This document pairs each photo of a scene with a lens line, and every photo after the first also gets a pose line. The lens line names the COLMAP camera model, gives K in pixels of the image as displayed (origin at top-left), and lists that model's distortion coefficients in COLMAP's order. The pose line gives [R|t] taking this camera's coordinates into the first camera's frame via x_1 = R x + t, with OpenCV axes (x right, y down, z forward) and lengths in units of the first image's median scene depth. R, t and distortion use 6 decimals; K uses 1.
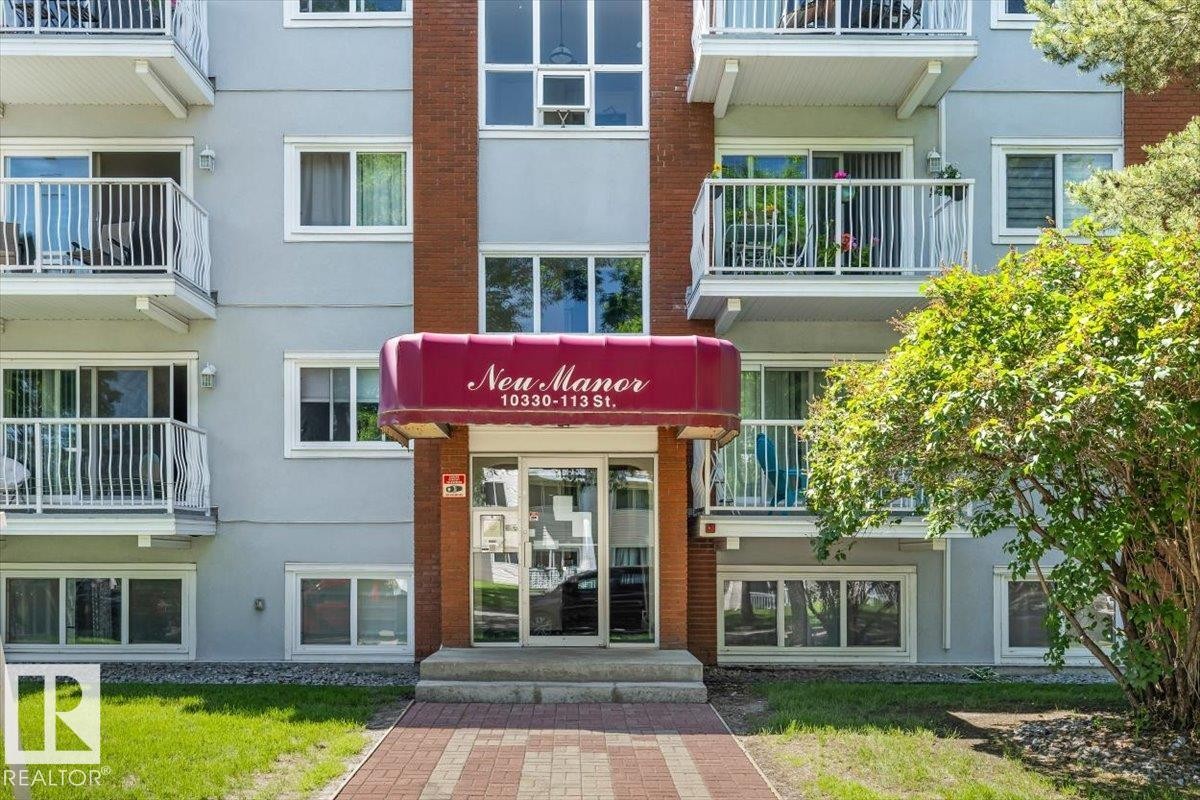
lens RADIAL K [[503.3, 0, 596.1], [0, 503.3, 388.6], [0, 0, 1]] dist [-0.001946, 0.000102]
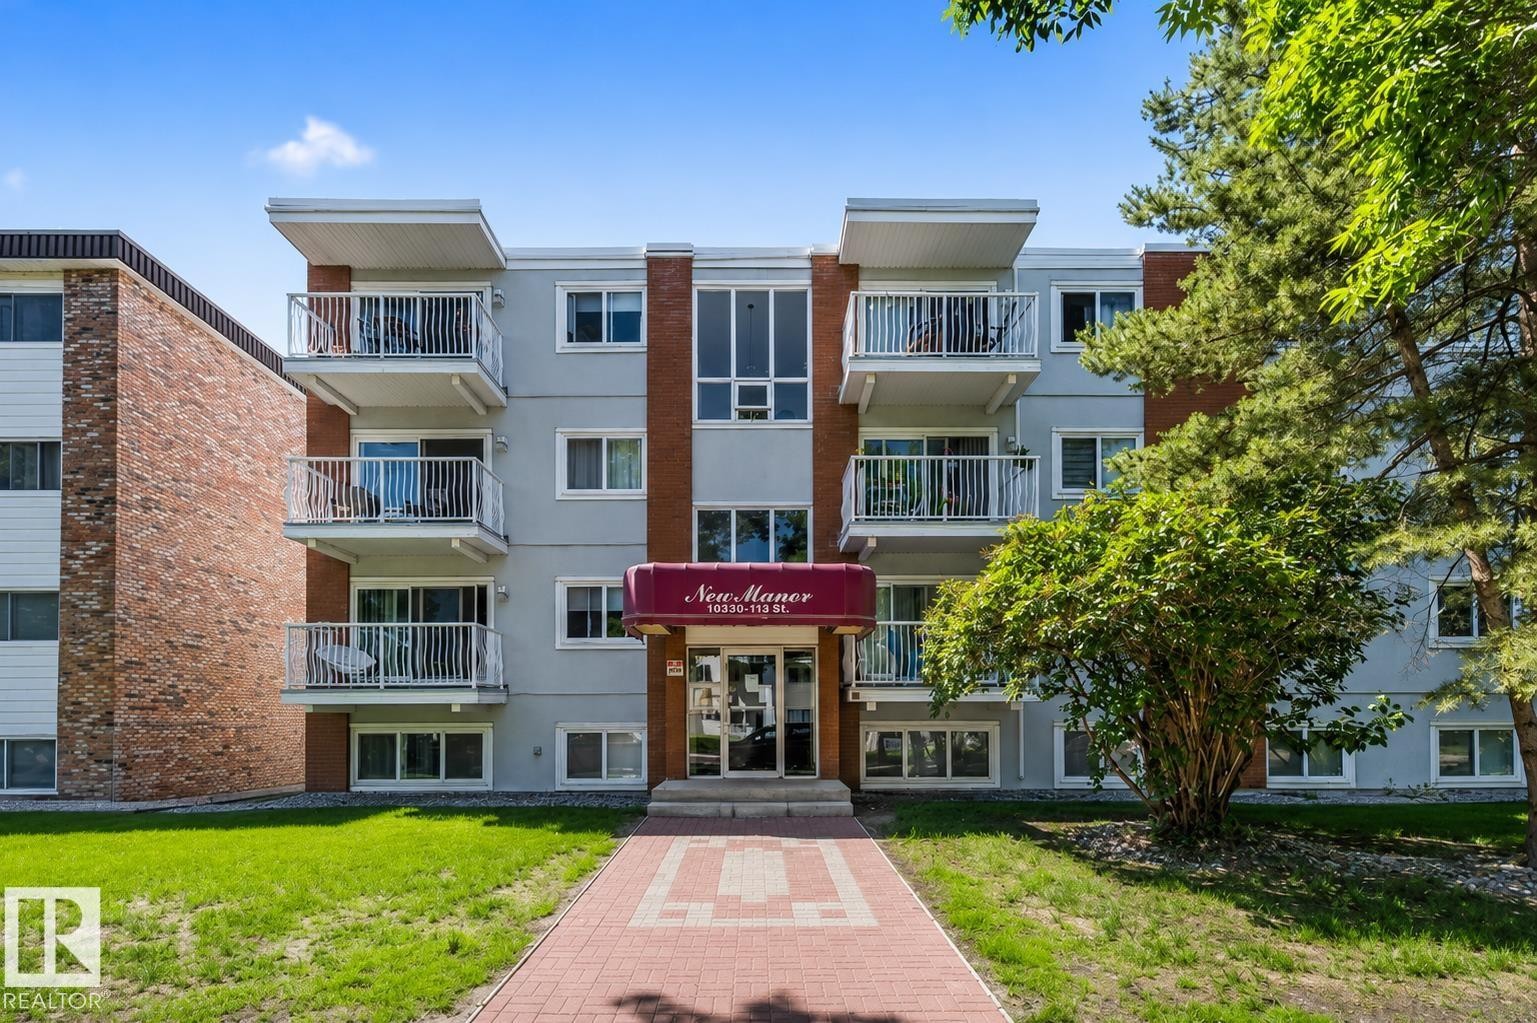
lens RADIAL K [[644.6, 0, 763.5], [0, 644.6, 496.9], [0, 0, 1]] dist [-0.001946, 0.000102]
pose [[0.999917, -0.002176, 0.012729, -0.055608], [0.001622, 0.999057, 0.043394, -0.372344], [-0.012811, -0.043370, 0.998977, -0.811268]]
